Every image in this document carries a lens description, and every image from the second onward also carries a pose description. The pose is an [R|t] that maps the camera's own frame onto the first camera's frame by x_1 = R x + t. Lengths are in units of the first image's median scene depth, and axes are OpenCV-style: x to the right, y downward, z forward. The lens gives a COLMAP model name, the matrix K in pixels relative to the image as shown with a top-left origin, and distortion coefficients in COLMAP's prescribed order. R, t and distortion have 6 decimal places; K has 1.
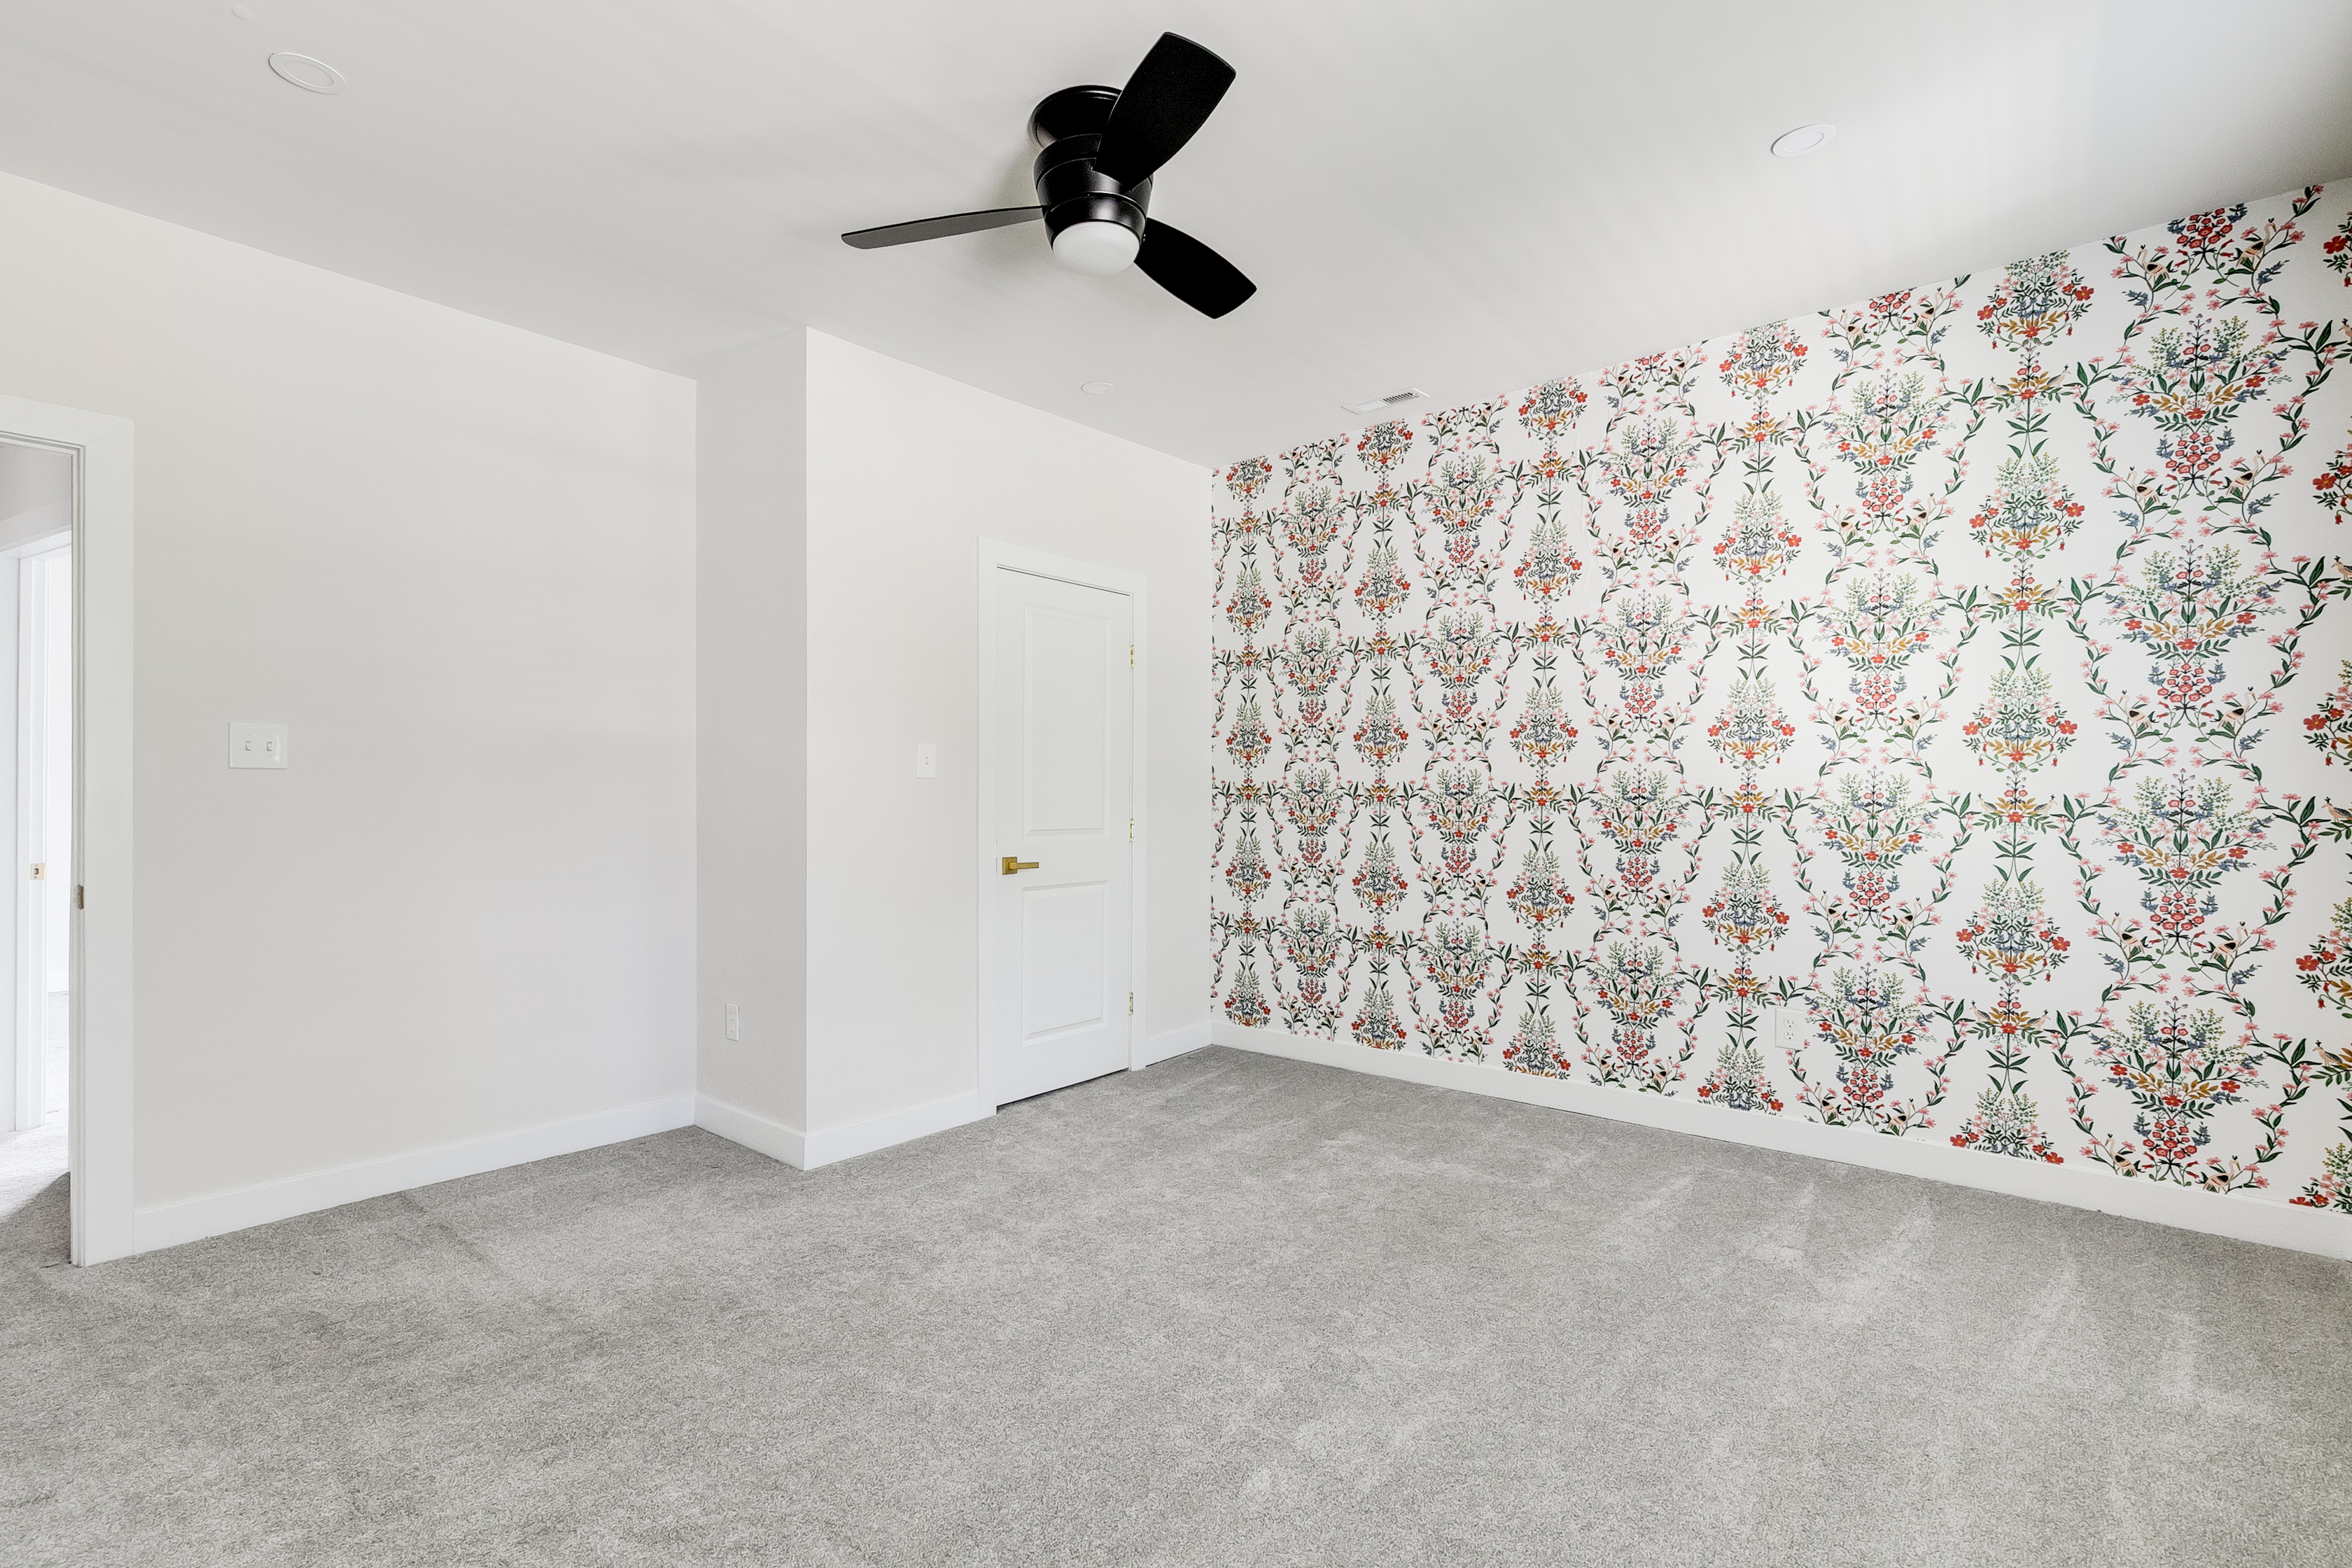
lens RADIAL K [[1055.9, 0, 1183.2], [0, 1055.9, 807.0], [0, 0, 1]] dist [-0.004869, -0.000425]
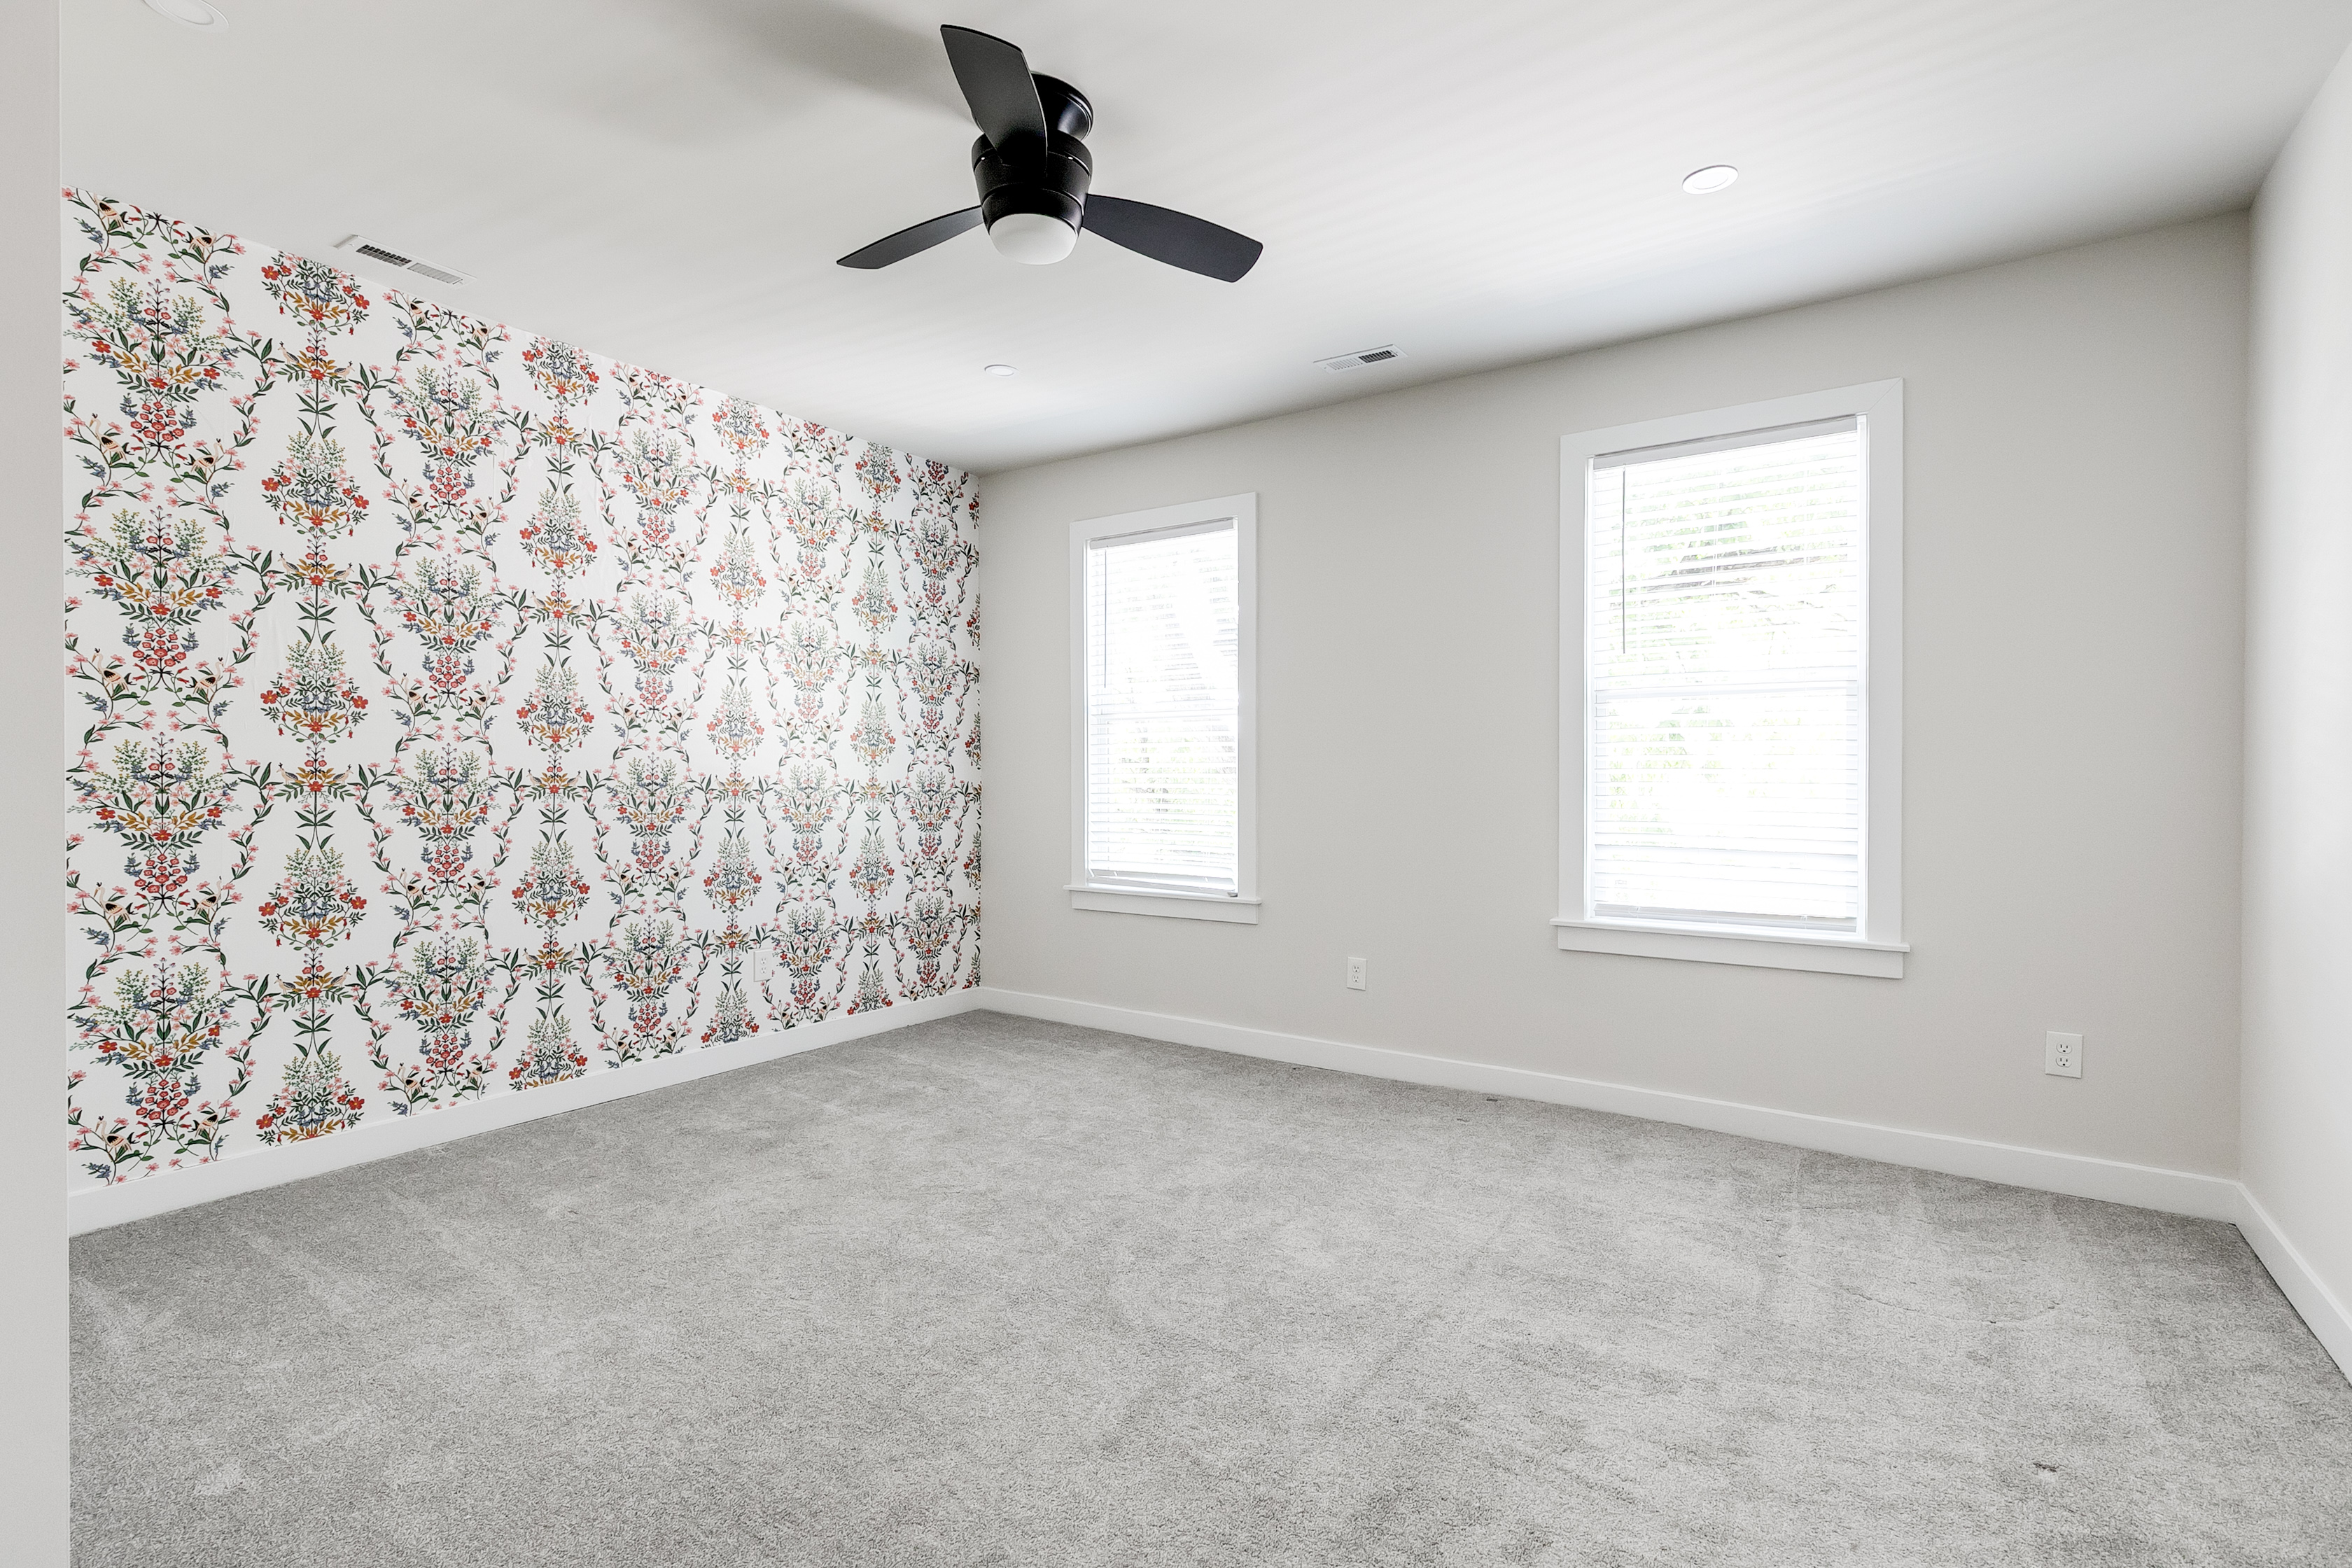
lens RADIAL K [[1055.9, 0, 1183.7], [0, 1055.9, 770.6], [0, 0, 1]] dist [-0.004869, -0.000425]
pose [[-0.104423, -0.003947, 0.994525, -0.662843], [-0.003073, 0.999989, 0.003646, -0.027005], [-0.994528, -0.002675, -0.104434, 0.558611]]
